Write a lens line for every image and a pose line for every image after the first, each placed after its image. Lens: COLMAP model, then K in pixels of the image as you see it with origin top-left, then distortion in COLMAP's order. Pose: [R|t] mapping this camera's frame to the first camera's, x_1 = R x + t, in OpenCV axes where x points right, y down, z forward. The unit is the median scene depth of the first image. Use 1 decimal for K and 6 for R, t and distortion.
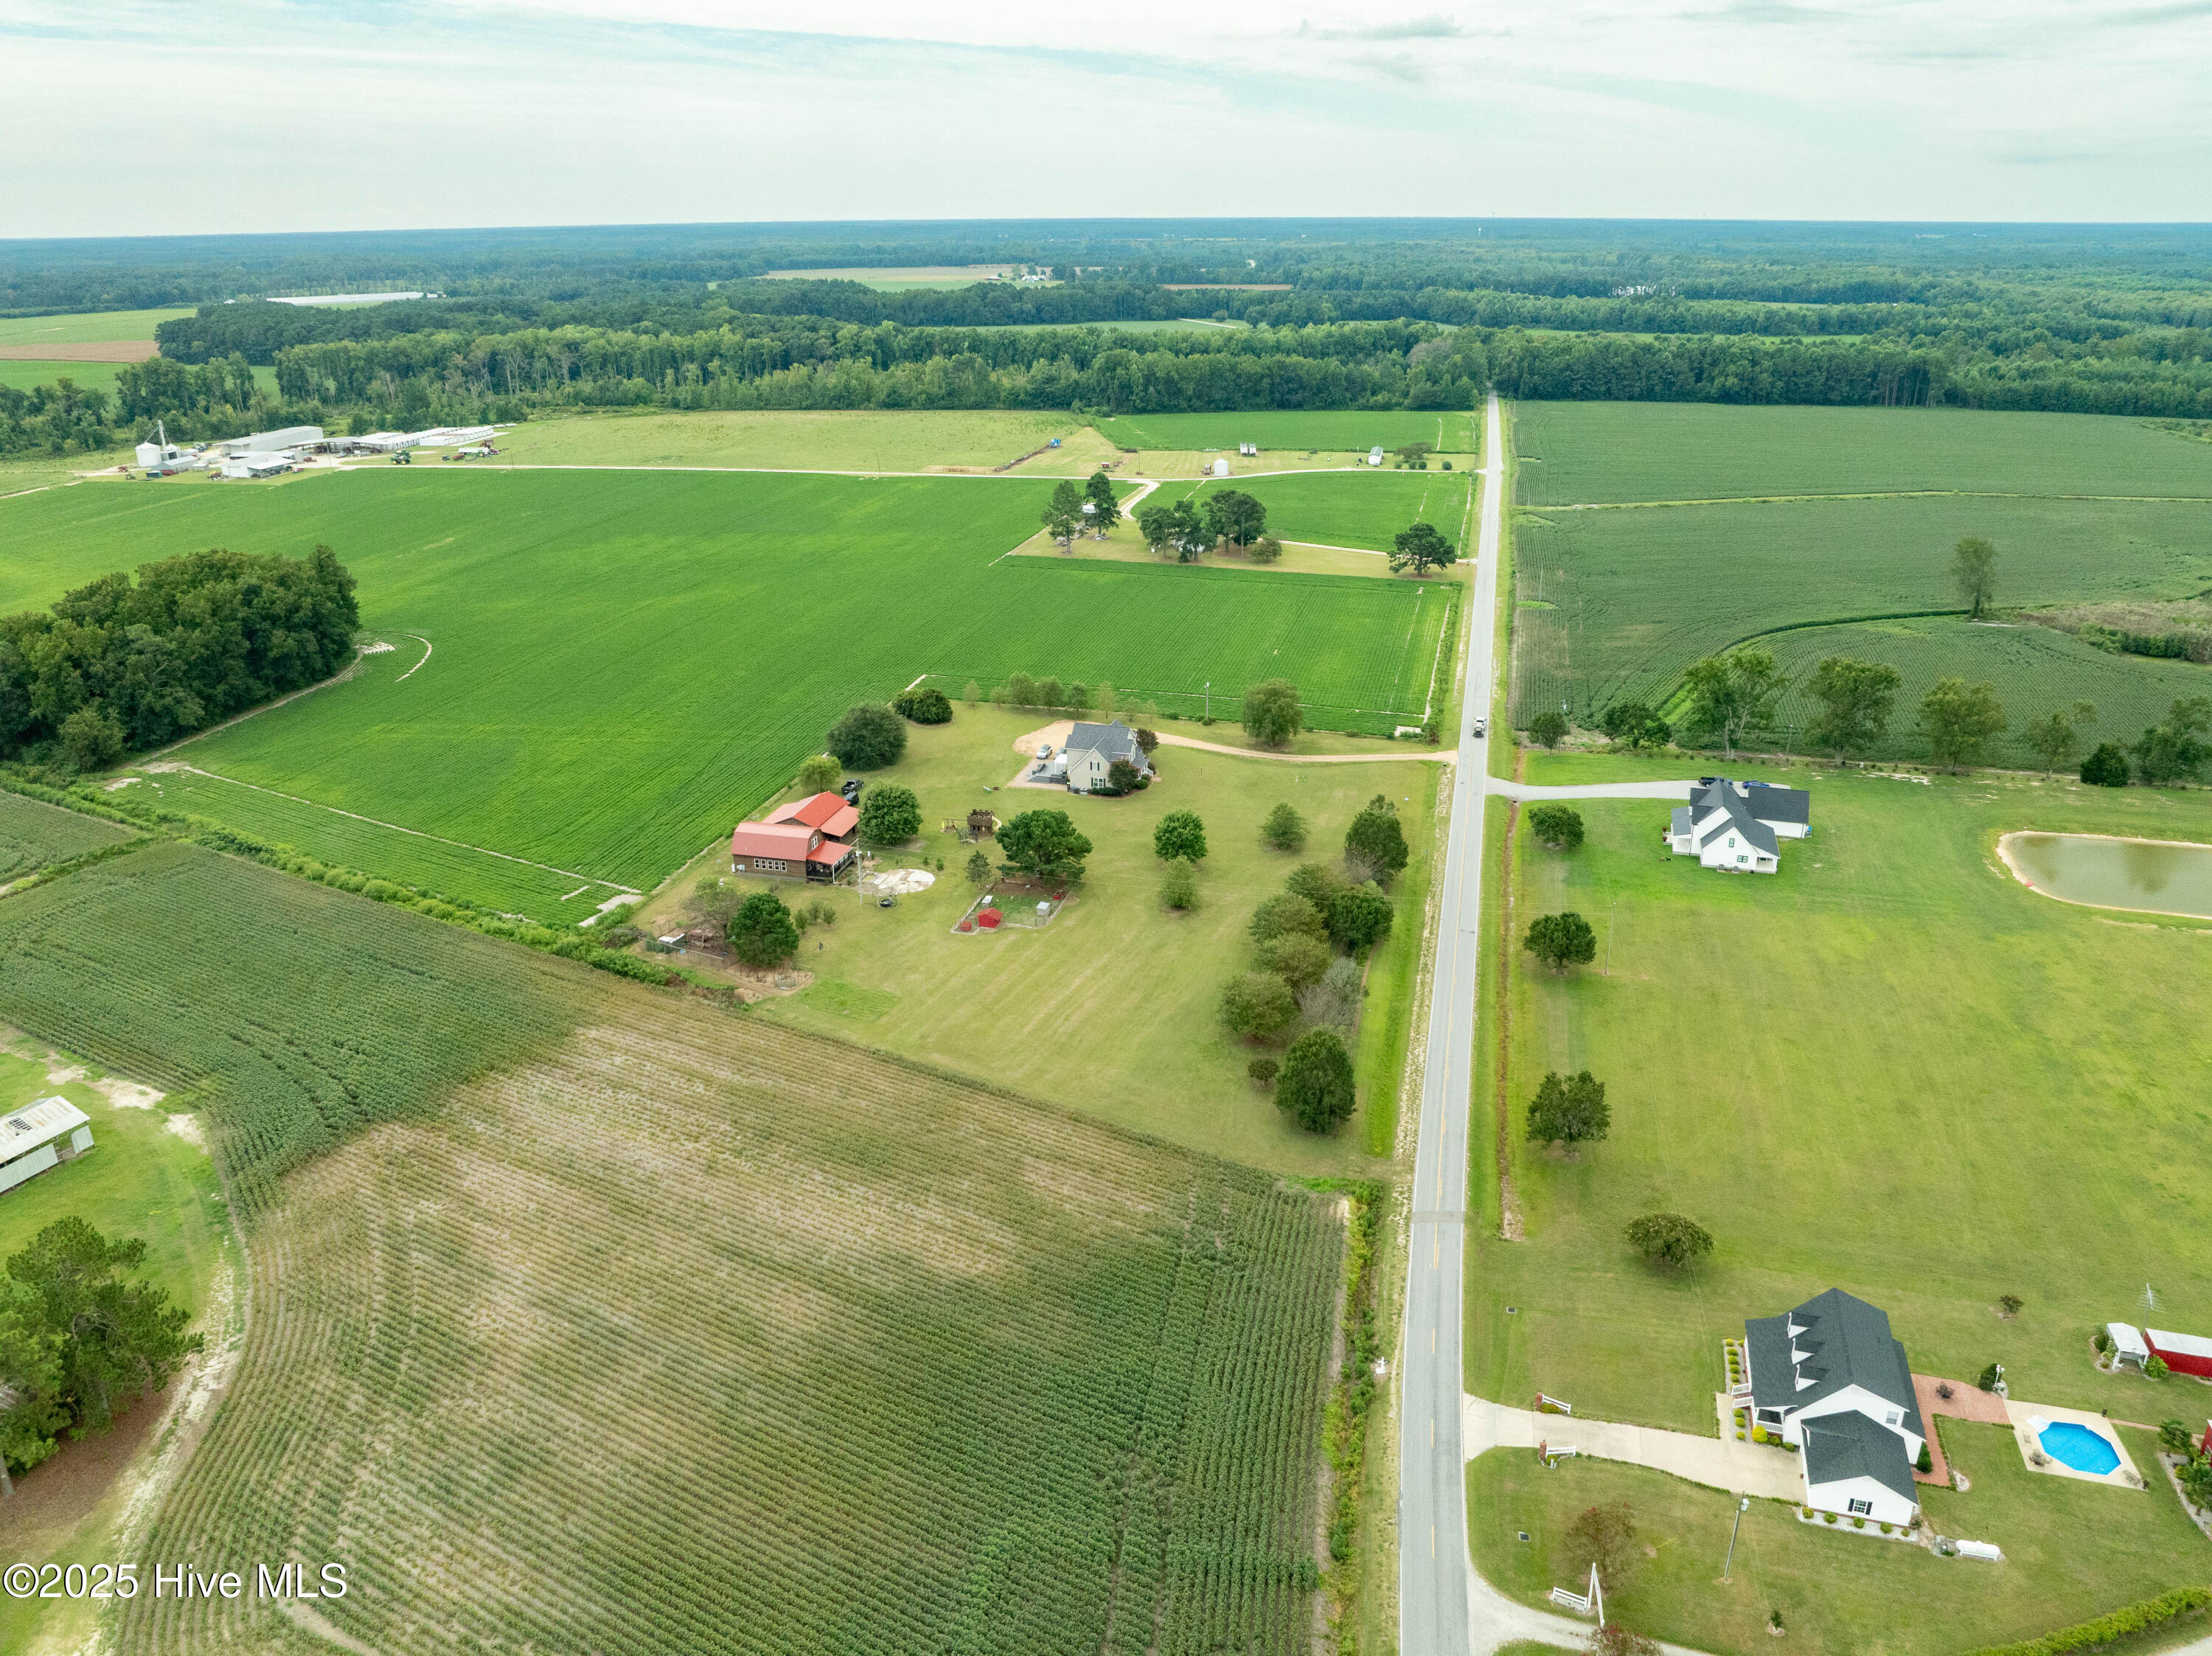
lens RADIAL K [[1563.4, 0, 1116.2], [0, 1563.4, 820.7], [0, 0, 1]] dist [-0.037678, -0.002150]
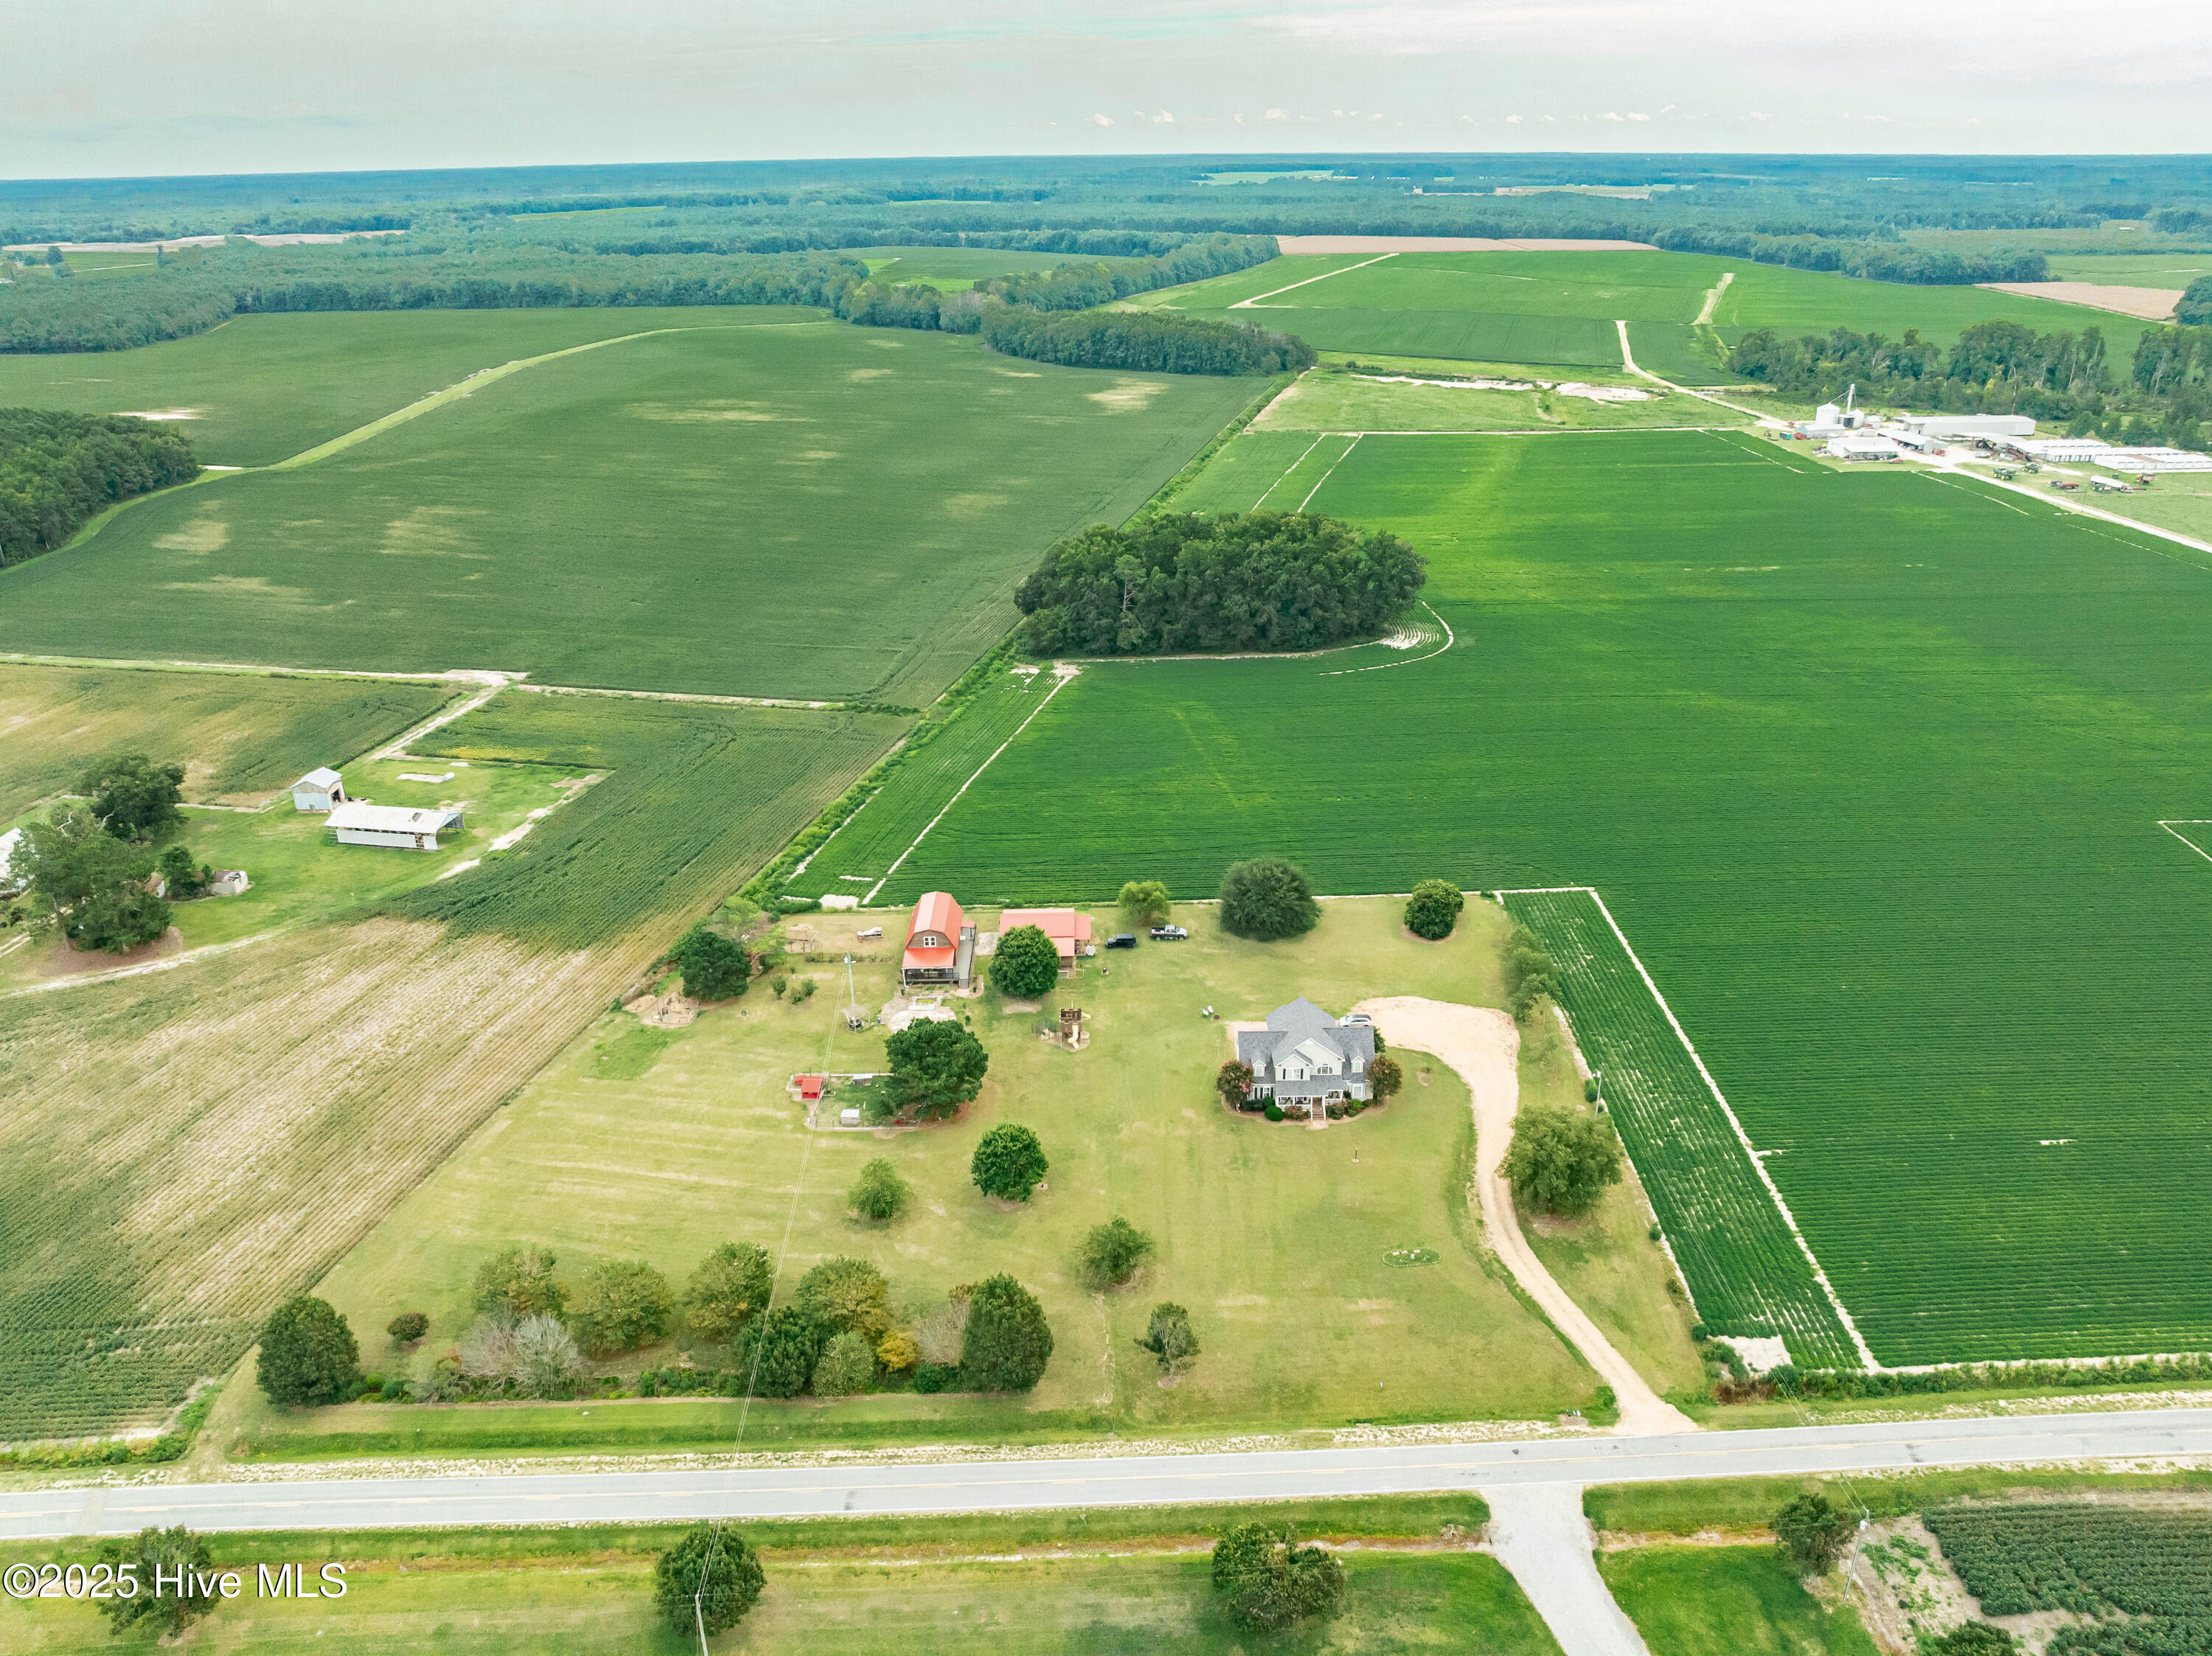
lens RADIAL K [[1548.4, 0, 1119.5], [0, 1548.4, 854.3], [0, 0, 1]] dist [-0.038211, 0.004025]
pose [[0.272049, 0.409457, -0.870824, 0.497604], [-0.346663, 0.885895, 0.308245, -0.283981], [0.897671, 0.218025, 0.382951, 0.568741]]
